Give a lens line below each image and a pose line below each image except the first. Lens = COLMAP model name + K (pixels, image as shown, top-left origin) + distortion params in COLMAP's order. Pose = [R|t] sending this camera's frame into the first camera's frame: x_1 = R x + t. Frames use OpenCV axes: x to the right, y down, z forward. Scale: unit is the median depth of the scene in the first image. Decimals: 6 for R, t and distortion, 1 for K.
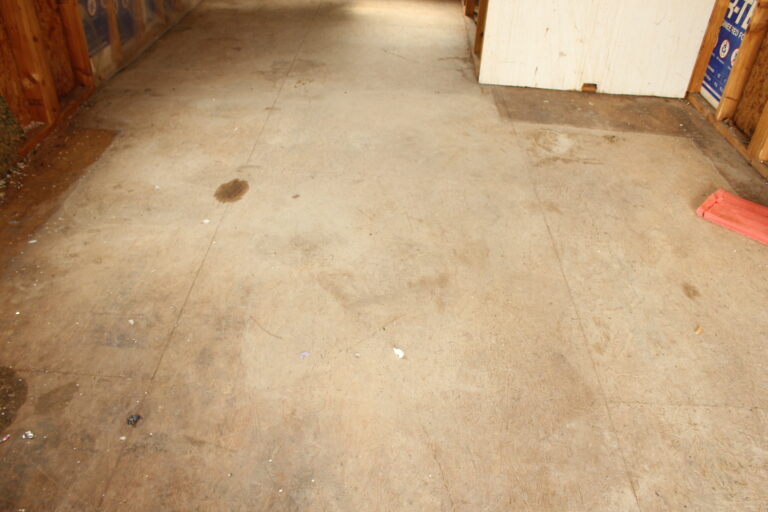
lens RADIAL K [[644.0, 0, 380.0], [0, 644.0, 272.8], [0, 0, 1]] dist [-0.163525, 0.145362]
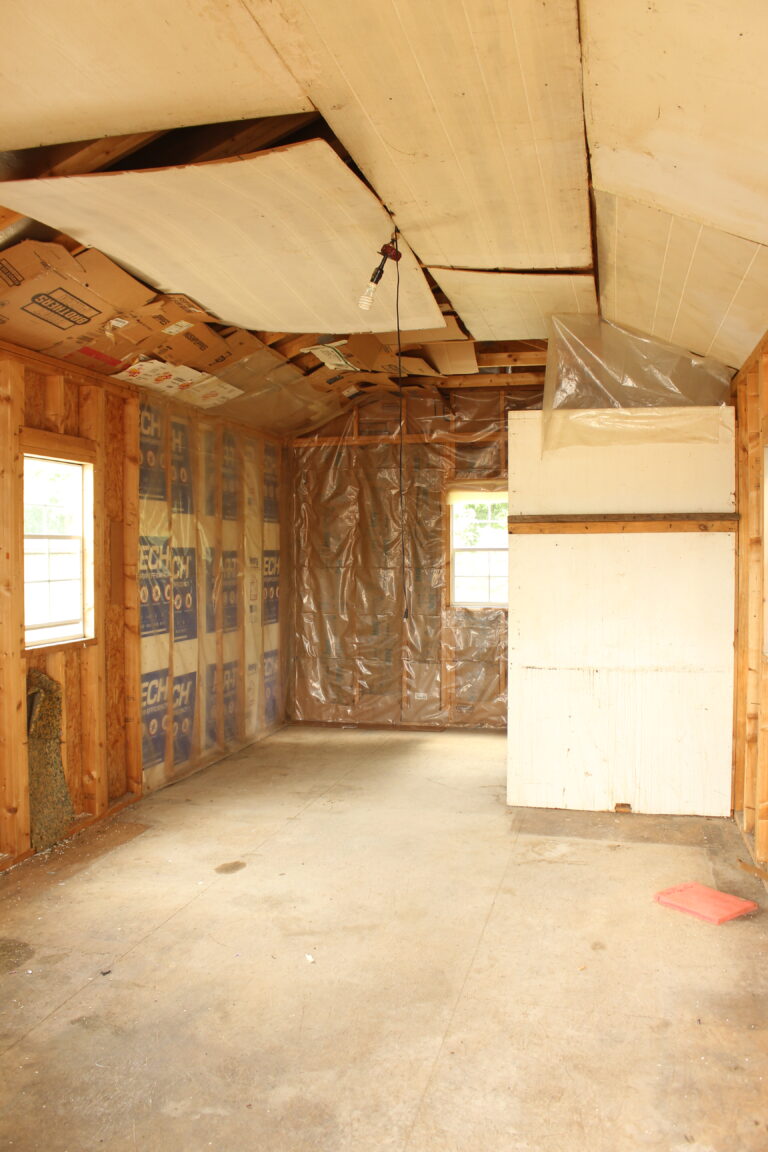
lens RADIAL K [[966.0, 0, 356.3], [0, 966.0, 583.4], [0, 0, 1]] dist [-0.163525, 0.145362]
pose [[0.972410, -0.038128, -0.230143, 0.402903], [-0.099182, 0.825373, -0.555808, 0.377437], [0.211145, 0.563299, 0.798819, -0.616805]]
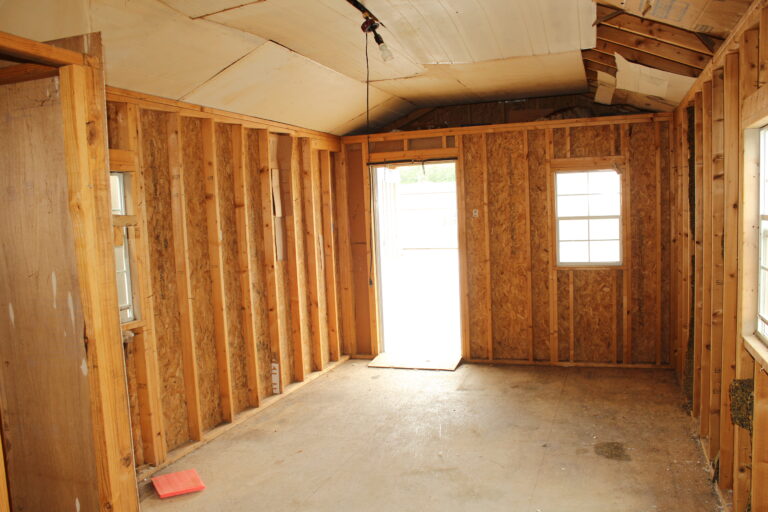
lens RADIAL K [[644.0, 0, 389.6], [0, 644.0, 260.8], [0, 0, 1]] dist [-0.163525, 0.145362]
pose [[-0.954032, -0.029742, 0.298224, -0.325357], [0.176353, 0.748852, 0.638843, -1.341584], [-0.242326, 0.662070, -0.709184, 1.561492]]
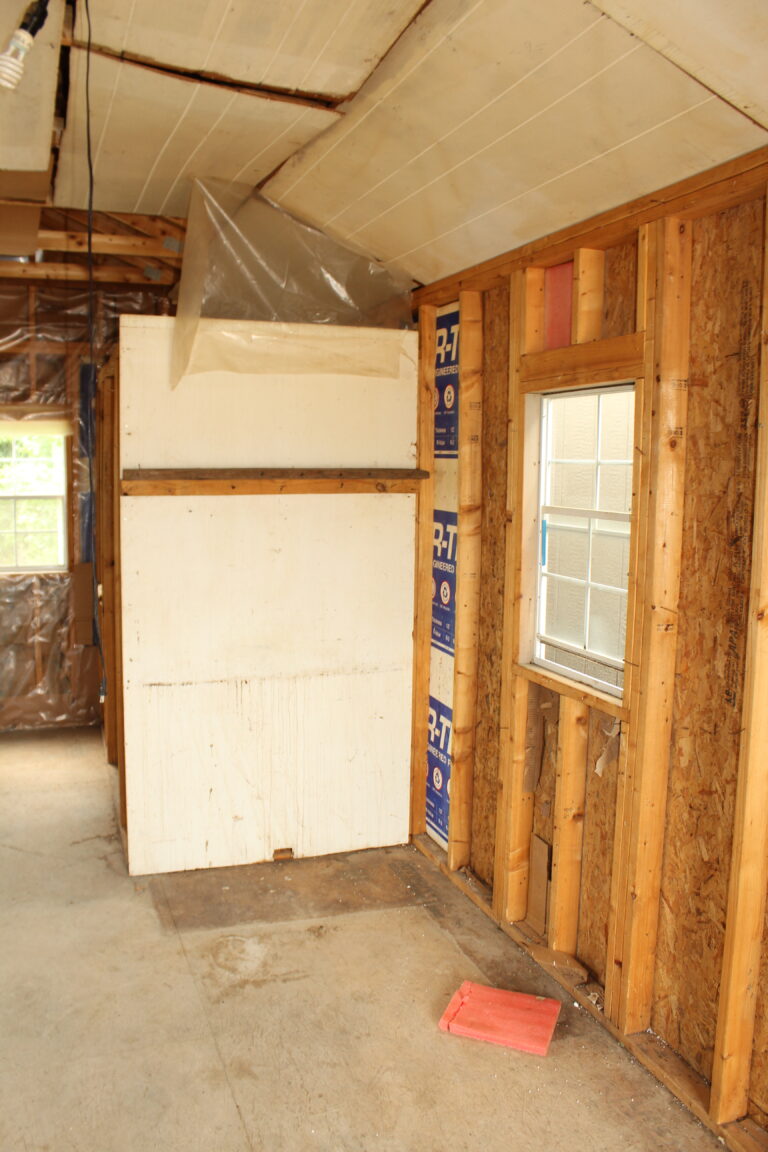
lens RADIAL K [[966.0, 0, 354.4], [0, 966.0, 576.3], [0, 0, 1]] dist [-0.163525, 0.145362]
pose [[0.934668, -0.073064, 0.347934, 0.068031], [0.233147, 0.864799, -0.444709, -0.087348], [-0.268400, 0.496774, 0.825334, -0.146493]]
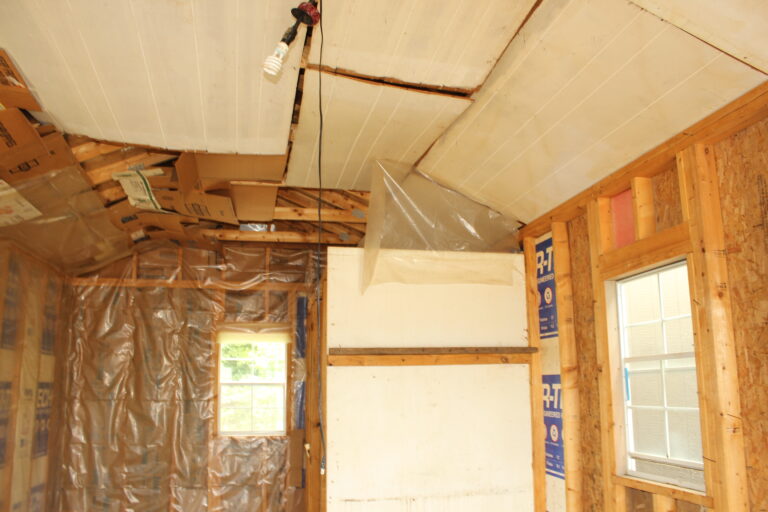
lens RADIAL K [[644.0, 0, 379.9], [0, 644.0, 275.1], [0, 0, 1]] dist [-0.163525, 0.145362]
pose [[0.973929, -0.012184, 0.226526, 0.043376], [0.171582, 0.692780, -0.700440, -0.039100], [-0.148399, 0.721046, 0.676809, -0.049760]]
